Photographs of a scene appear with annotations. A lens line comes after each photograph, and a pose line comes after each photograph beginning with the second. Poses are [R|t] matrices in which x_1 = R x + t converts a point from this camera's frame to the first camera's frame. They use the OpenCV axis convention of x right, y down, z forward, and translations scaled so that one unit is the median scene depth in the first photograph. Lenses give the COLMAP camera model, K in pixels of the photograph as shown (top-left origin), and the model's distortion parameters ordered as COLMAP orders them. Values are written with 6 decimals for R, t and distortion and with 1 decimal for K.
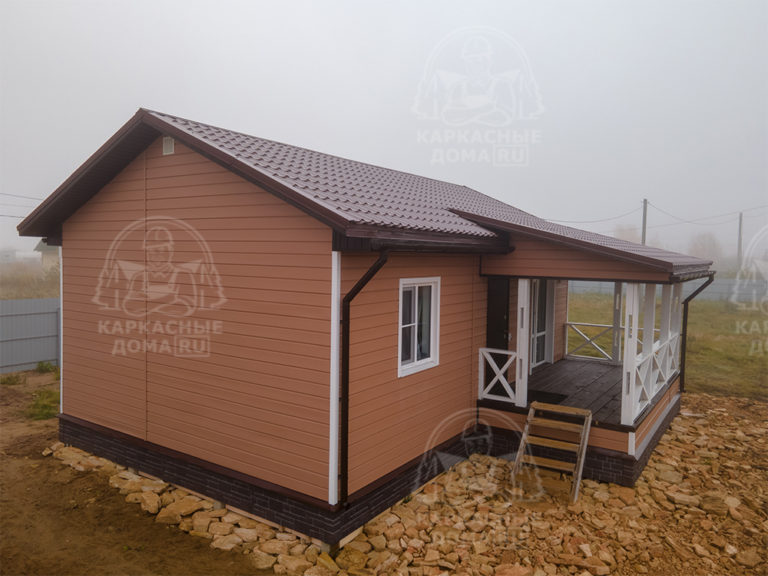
lens RADIAL K [[565.6, 0, 384.0], [0, 565.6, 288.0], [0, 0, 1]] dist [0.046932, 0.002950]
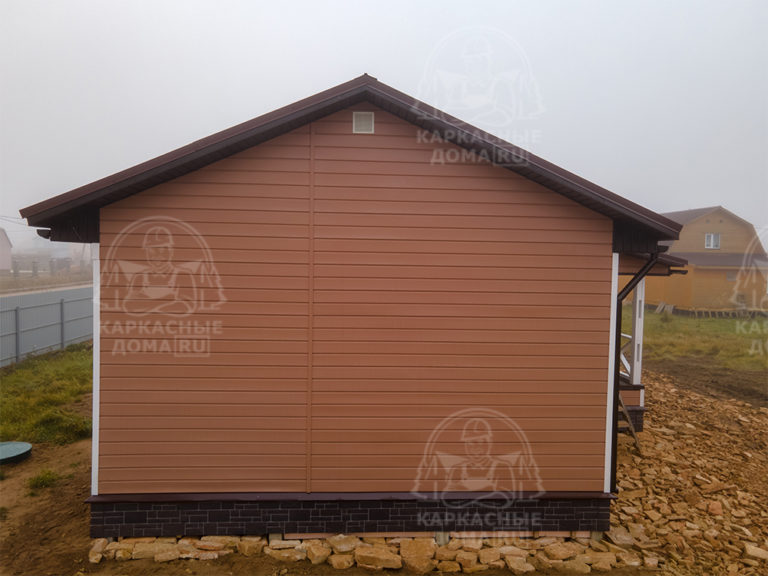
lens RADIAL K [[565.6, 0, 384.0], [0, 565.6, 288.0], [0, 0, 1]] dist [0.046932, 0.002950]
pose [[0.789036, -0.039565, 0.613072, -0.786162], [0.032434, 0.999215, 0.022742, -0.027547], [-0.613491, 0.001940, 0.789699, 0.308992]]
